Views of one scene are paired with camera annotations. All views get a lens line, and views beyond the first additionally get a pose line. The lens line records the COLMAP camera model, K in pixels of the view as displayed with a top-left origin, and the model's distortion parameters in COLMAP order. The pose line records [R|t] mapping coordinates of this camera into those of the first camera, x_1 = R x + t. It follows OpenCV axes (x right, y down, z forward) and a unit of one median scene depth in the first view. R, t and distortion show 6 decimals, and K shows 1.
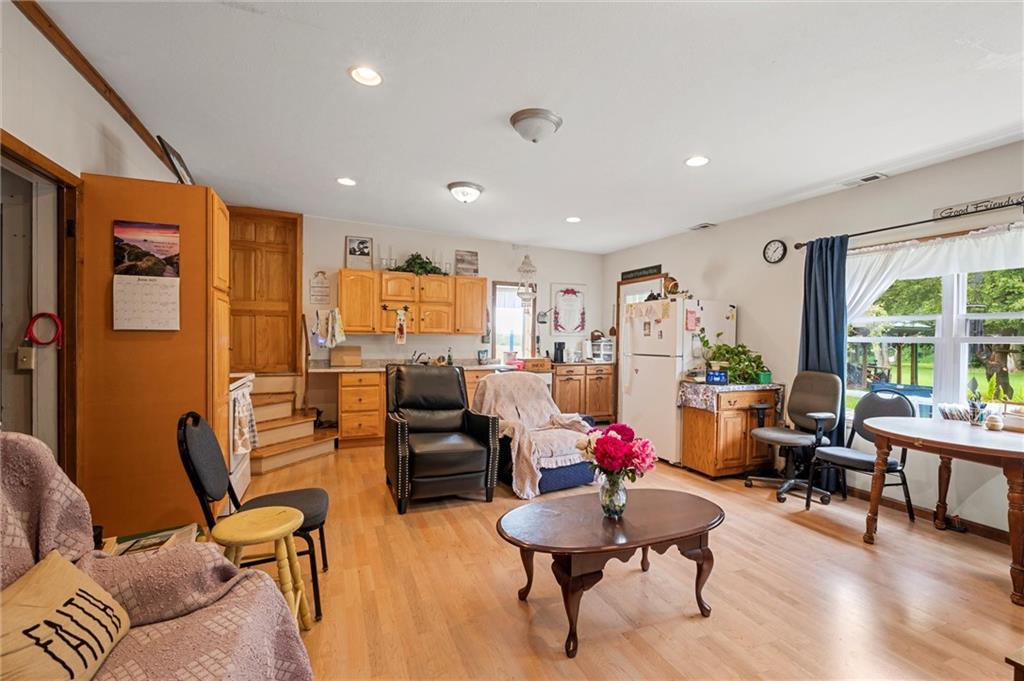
lens RADIAL K [[456.8, 0, 513.8], [0, 456.8, 343.6], [0, 0, 1]] dist [-0.001435, 0.000259]
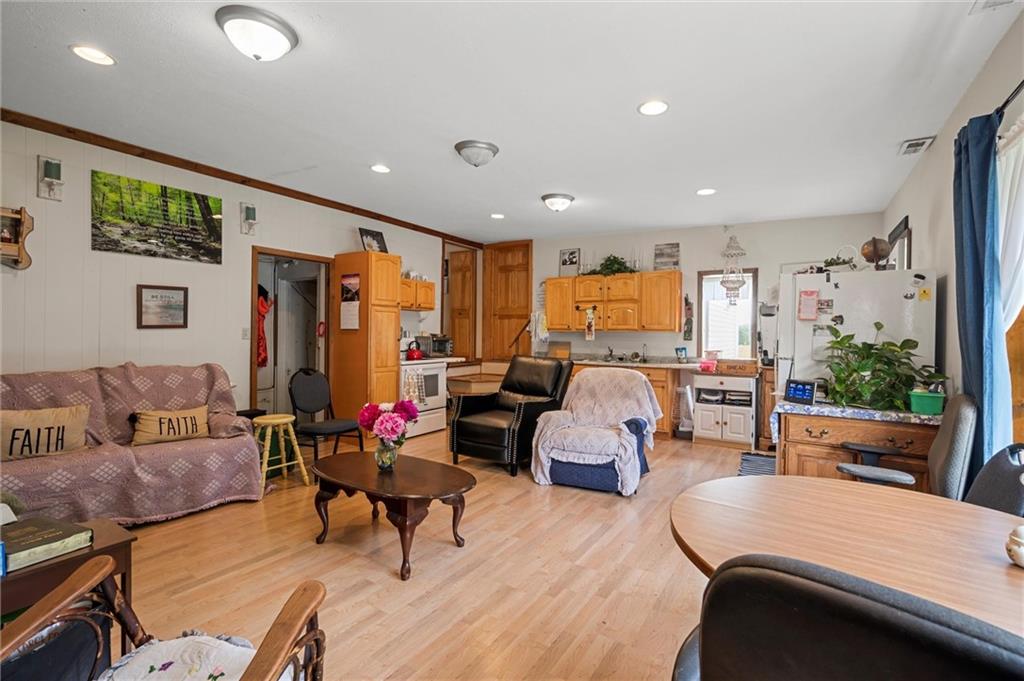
lens RADIAL K [[456.8, 0, 514.6], [0, 456.8, 335.1], [0, 0, 1]] dist [-0.001435, 0.000259]
pose [[0.567728, -0.002972, -0.823211, 0.566522], [-0.012751, 0.999842, -0.012403, 0.005189], [0.823117, 0.017539, 0.567600, 0.221583]]
